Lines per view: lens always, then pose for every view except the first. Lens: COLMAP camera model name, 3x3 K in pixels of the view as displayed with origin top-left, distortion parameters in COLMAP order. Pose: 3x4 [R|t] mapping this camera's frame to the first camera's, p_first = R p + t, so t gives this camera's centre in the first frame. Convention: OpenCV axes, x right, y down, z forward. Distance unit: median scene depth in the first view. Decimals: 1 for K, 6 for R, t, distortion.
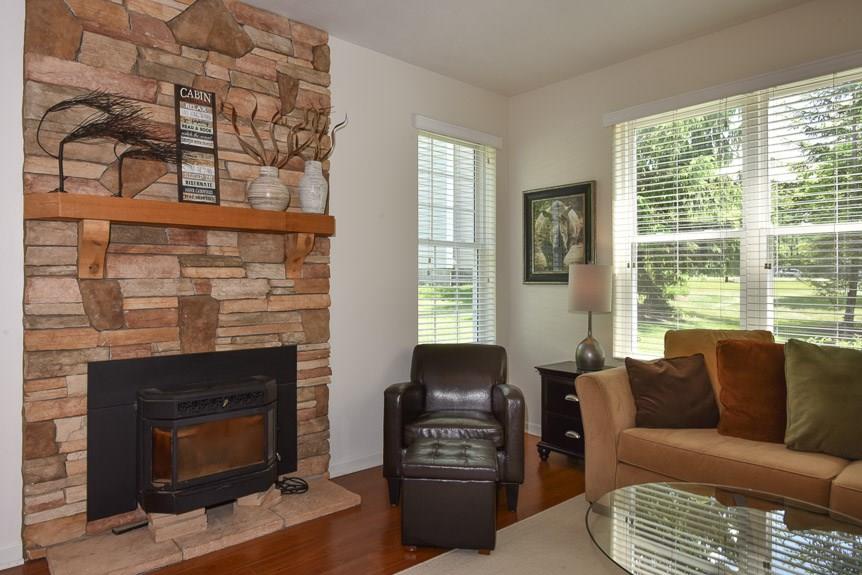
lens RADIAL K [[542.5, 0, 431.1], [0, 542.5, 281.7], [0, 0, 1]] dist [-0.013948, -0.000718]
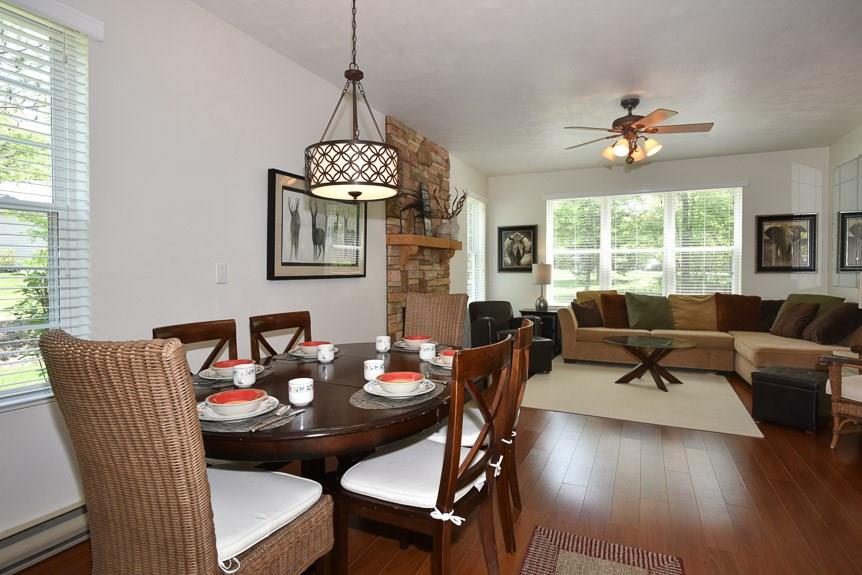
lens RADIAL K [[460.4, 0, 434.0], [0, 460.4, 285.8], [0, 0, 1]] dist [-0.016073, 0.000492]
pose [[0.915883, -0.013253, 0.401226, -1.126136], [0.000234, 0.999472, 0.032479, -0.004270], [-0.401444, -0.029653, 0.915403, -0.722283]]
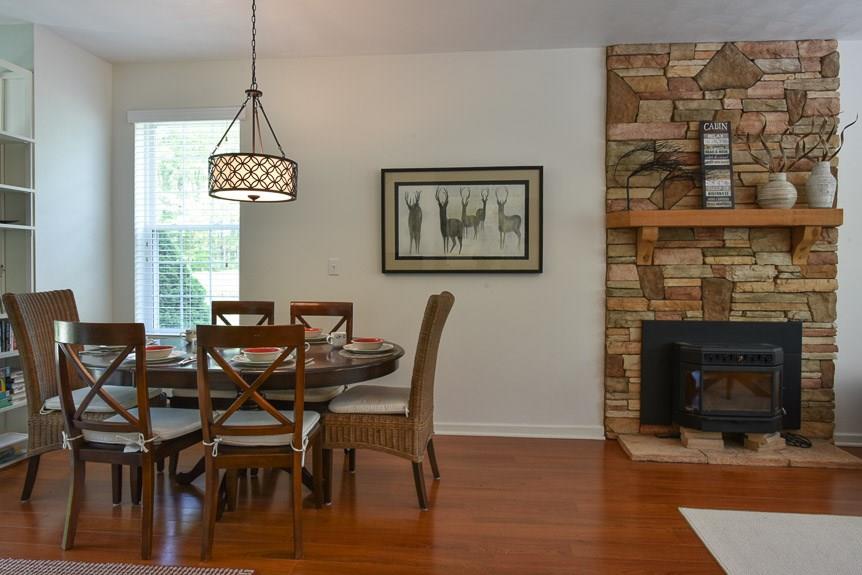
lens RADIAL K [[542.5, 0, 432.3], [0, 542.5, 270.5], [0, 0, 1]] dist [-0.013948, -0.000718]
pose [[0.672917, 0.013278, -0.739598, 0.078293], [-0.002247, 0.999871, 0.015906, -0.011150], [0.739714, -0.009041, 0.672860, -0.396656]]
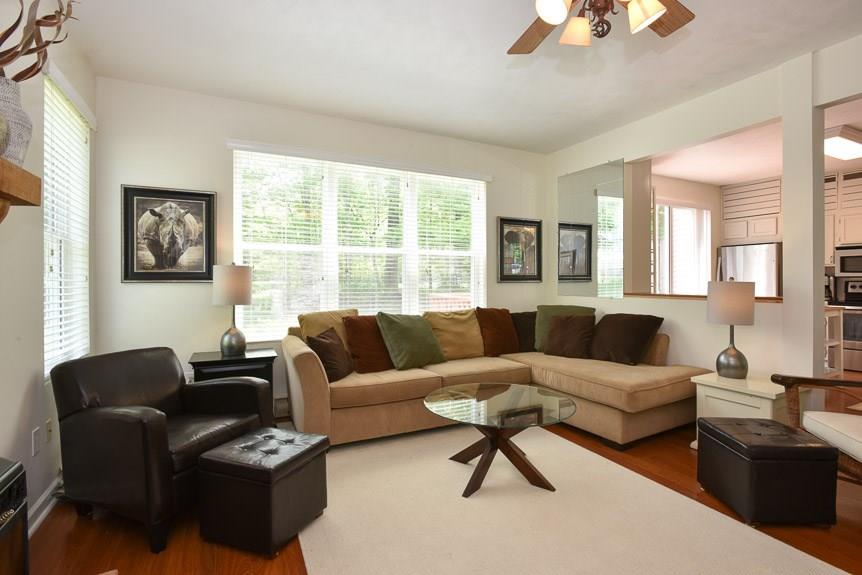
lens RADIAL K [[413.4, 0, 432.1], [0, 413.4, 279.7], [0, 0, 1]] dist [-0.001596, -0.000304]
pose [[0.260157, -0.000820, 0.965566, -0.594087], [-0.003577, 0.999992, 0.001813, -0.005459], [-0.965560, -0.003925, 0.260152, 0.443973]]
